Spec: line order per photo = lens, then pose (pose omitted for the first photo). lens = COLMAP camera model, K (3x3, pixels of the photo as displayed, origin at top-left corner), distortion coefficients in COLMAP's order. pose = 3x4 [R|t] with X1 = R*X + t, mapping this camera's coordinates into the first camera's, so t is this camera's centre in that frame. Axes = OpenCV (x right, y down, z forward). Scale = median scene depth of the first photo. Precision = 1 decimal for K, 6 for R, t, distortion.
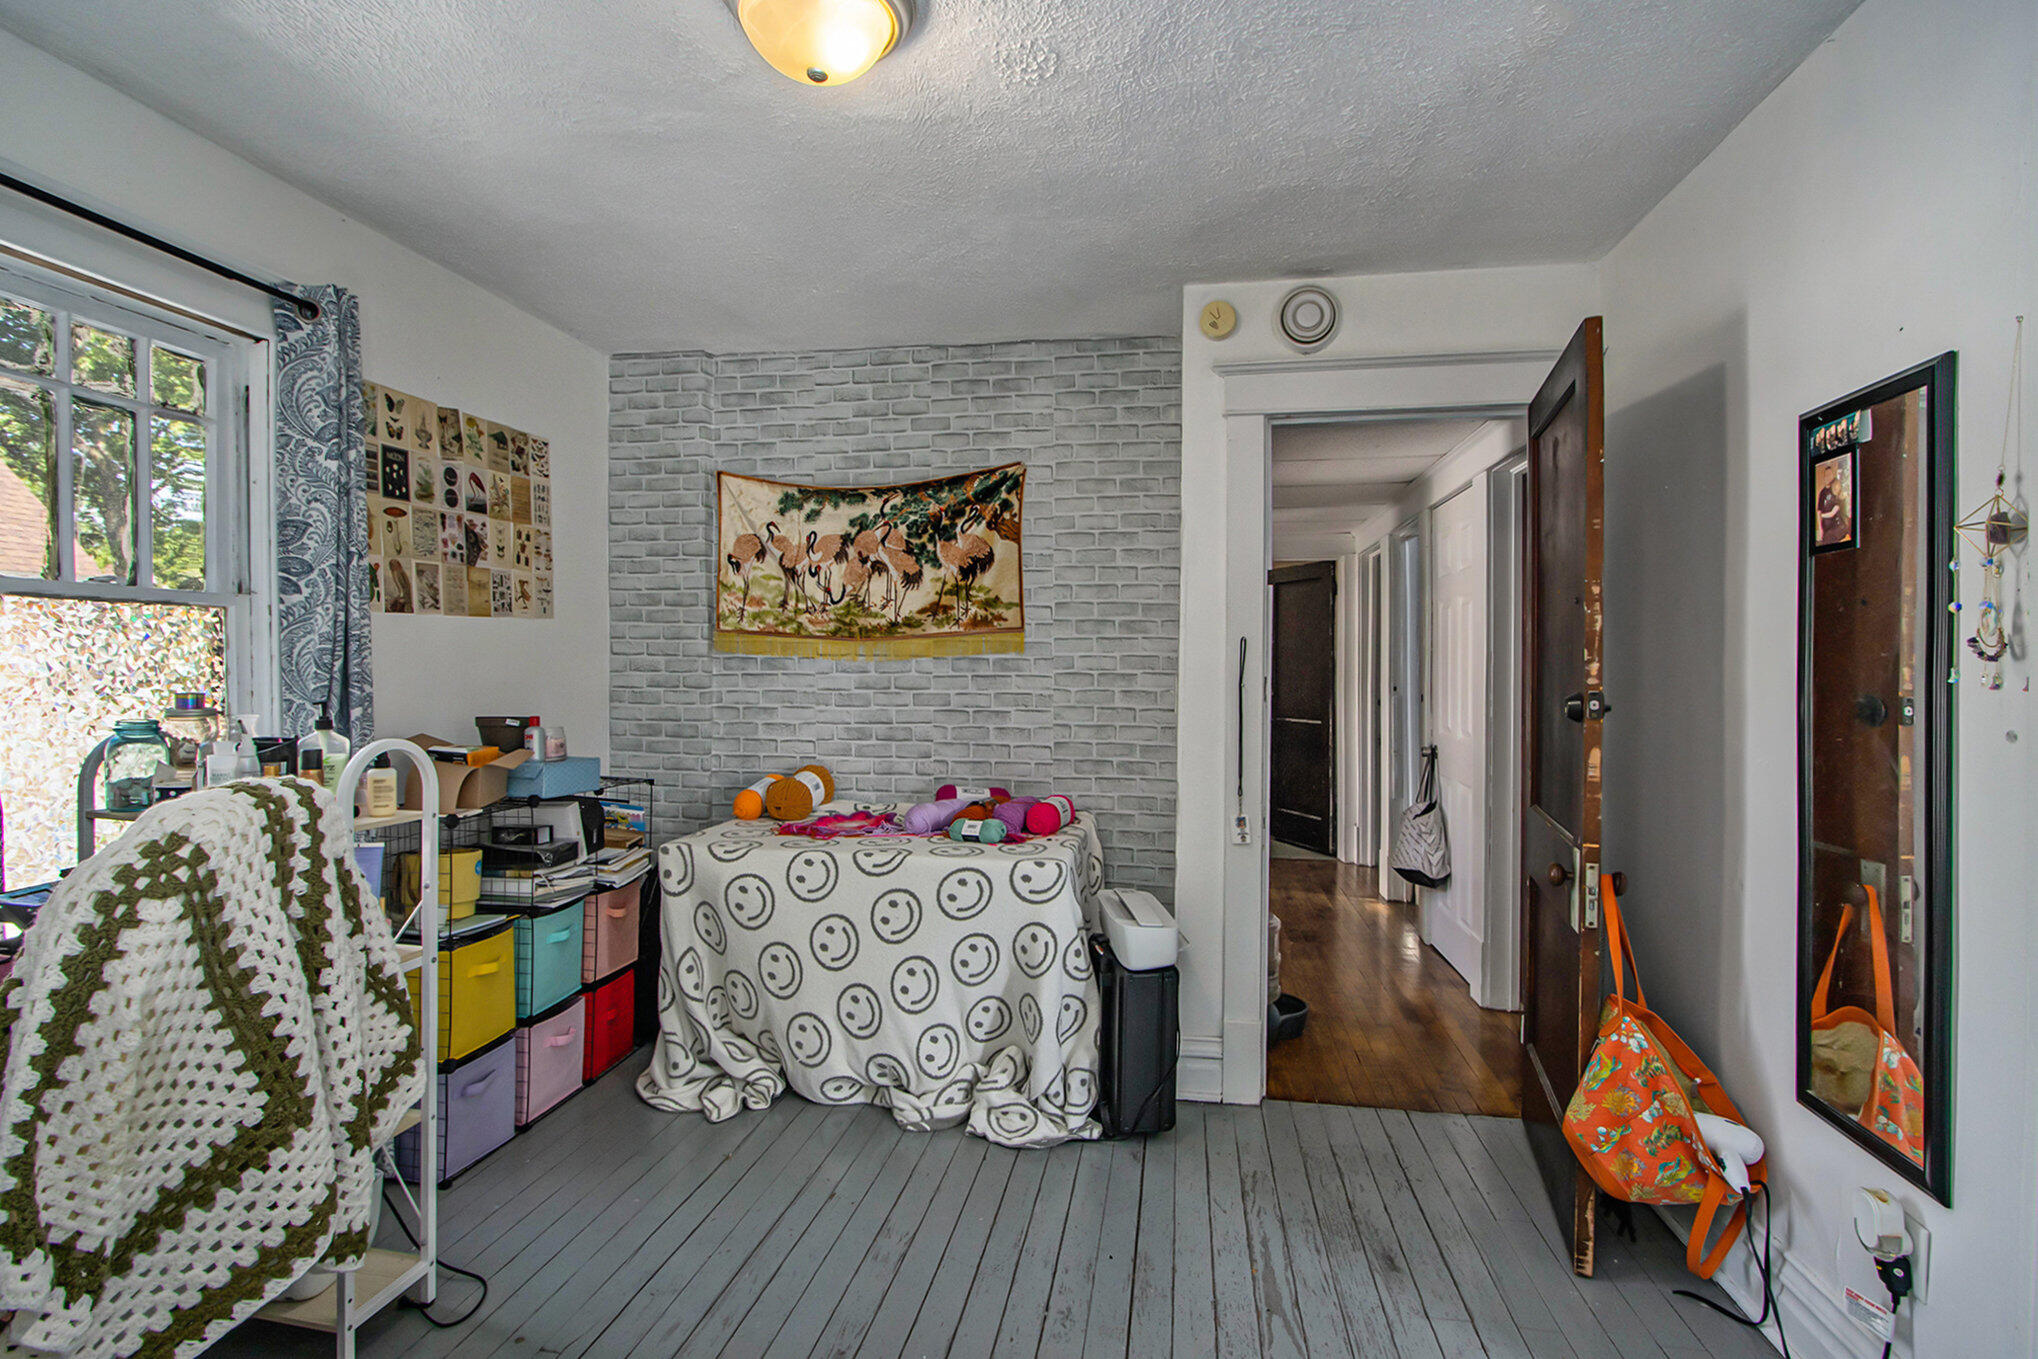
lens RADIAL K [[999.6, 0, 1019.0], [0, 999.6, 679.5], [0, 0, 1]] dist [0.001922, 0.000620]
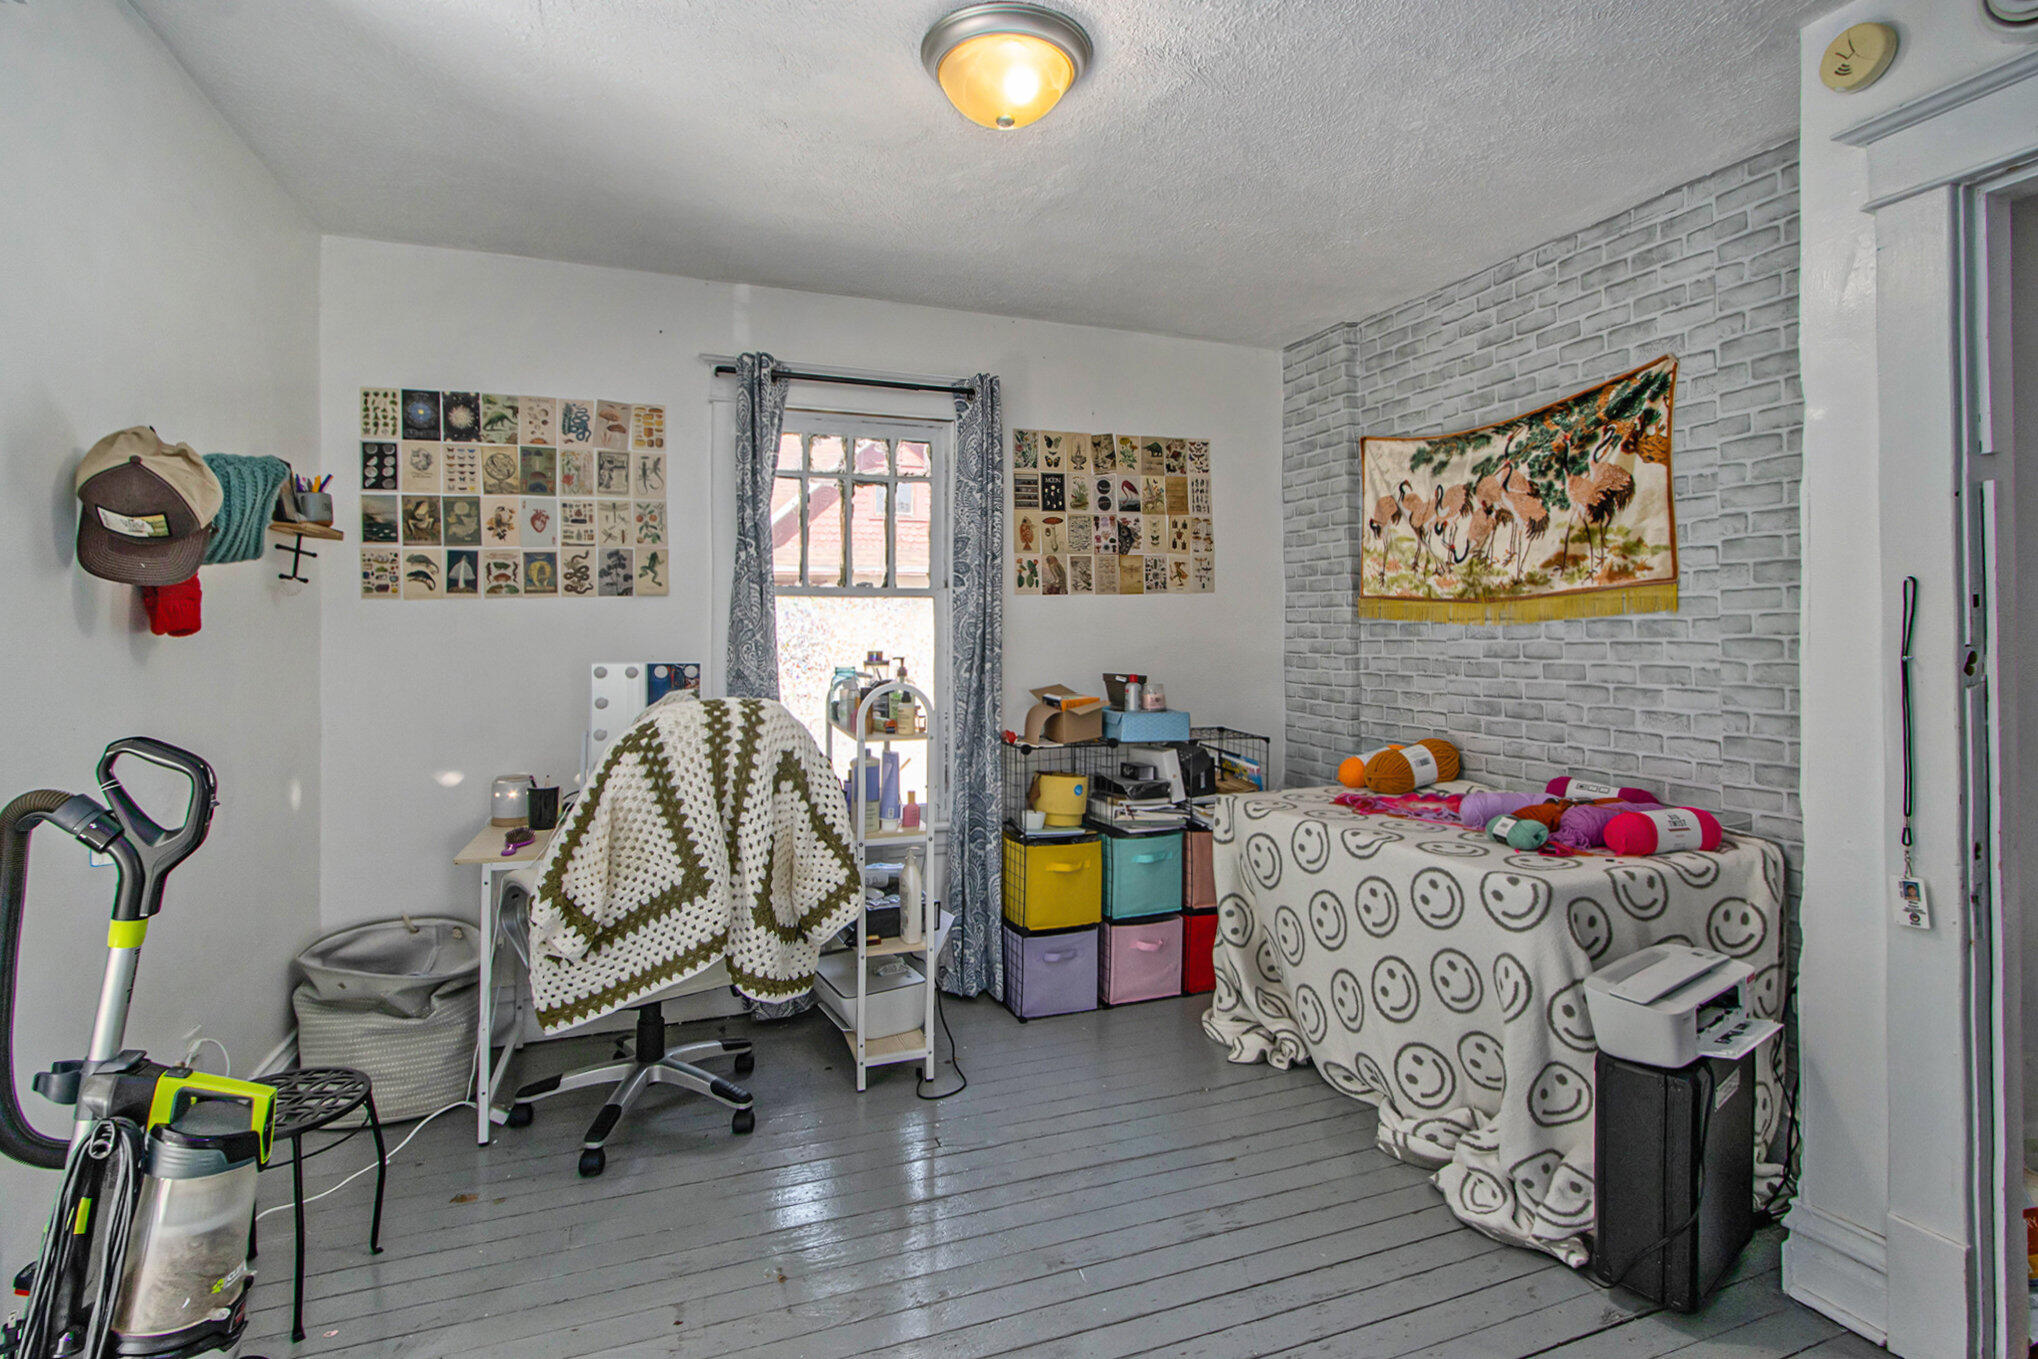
lens RADIAL K [[984.3, 0, 1018.9], [0, 984.3, 640.9], [0, 0, 1]] dist [0.002107, 0.000477]
pose [[0.515946, 0.000011, -0.856621, 0.379002], [-0.005994, 0.999976, -0.003598, 0.000626], [0.856600, 0.006991, 0.515933, 0.207838]]
